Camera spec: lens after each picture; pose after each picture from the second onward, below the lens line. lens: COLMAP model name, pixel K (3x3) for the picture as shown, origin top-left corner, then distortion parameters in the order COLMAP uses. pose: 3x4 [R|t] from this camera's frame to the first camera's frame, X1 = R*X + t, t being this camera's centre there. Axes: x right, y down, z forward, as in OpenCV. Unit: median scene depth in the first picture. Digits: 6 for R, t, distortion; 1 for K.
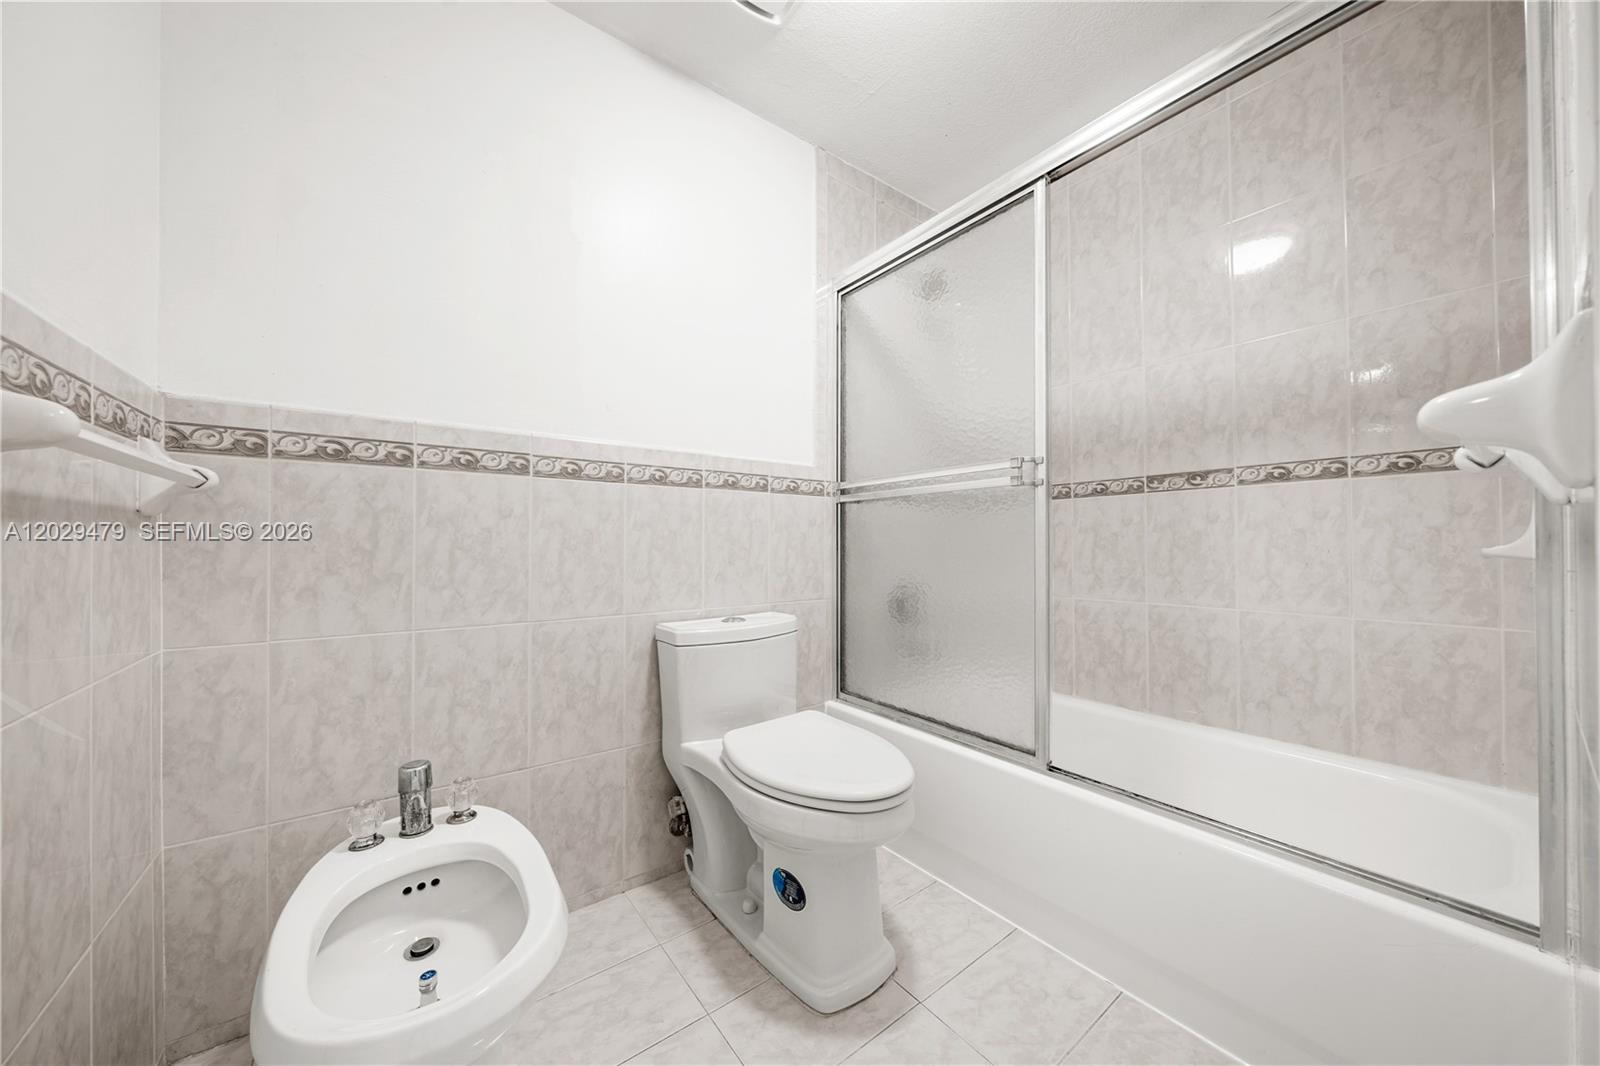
lens RADIAL K [[547.6, 0, 792.3], [0, 547.6, 539.6], [0, 0, 1]] dist [-0.011880, 0.001304]
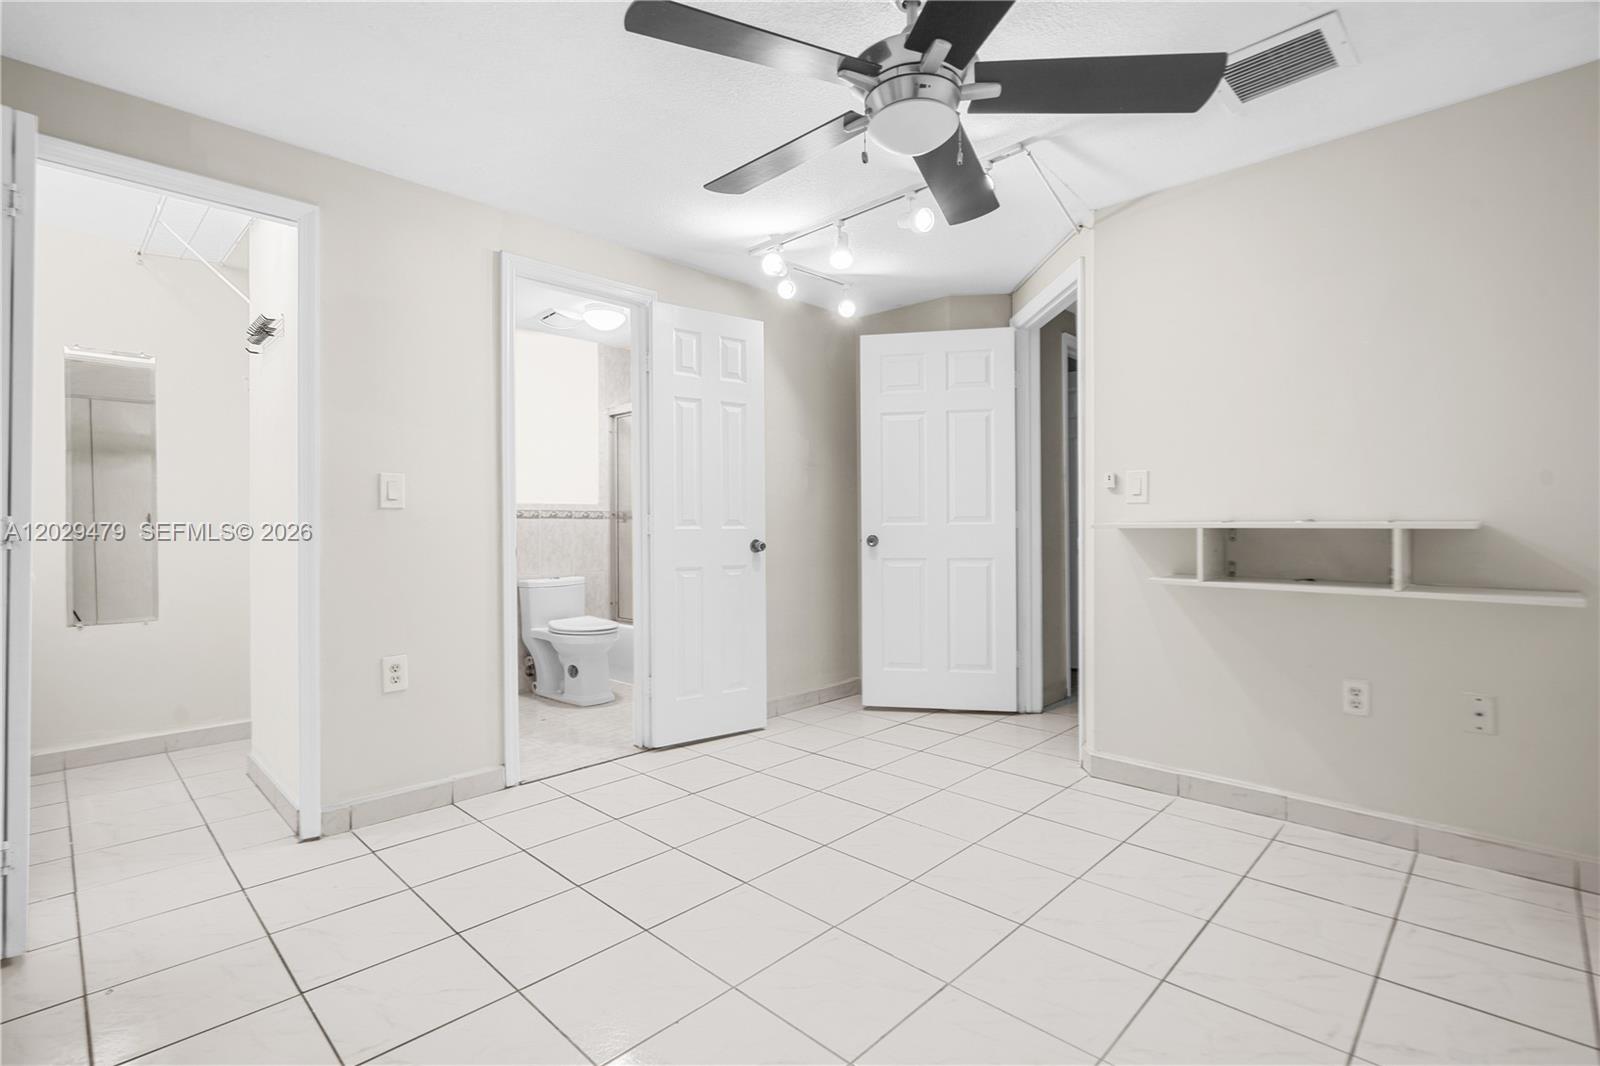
lens RADIAL K [[744.1, 0, 792.0], [0, 744.1, 526.4], [0, 0, 1]] dist [-0.004224, 0.003601]
pose [[0.987044, -0.009137, 0.160192, 0.415241], [0.009670, 0.999950, -0.002549, -0.055239], [-0.160161, 0.004065, 0.987083, -2.444166]]
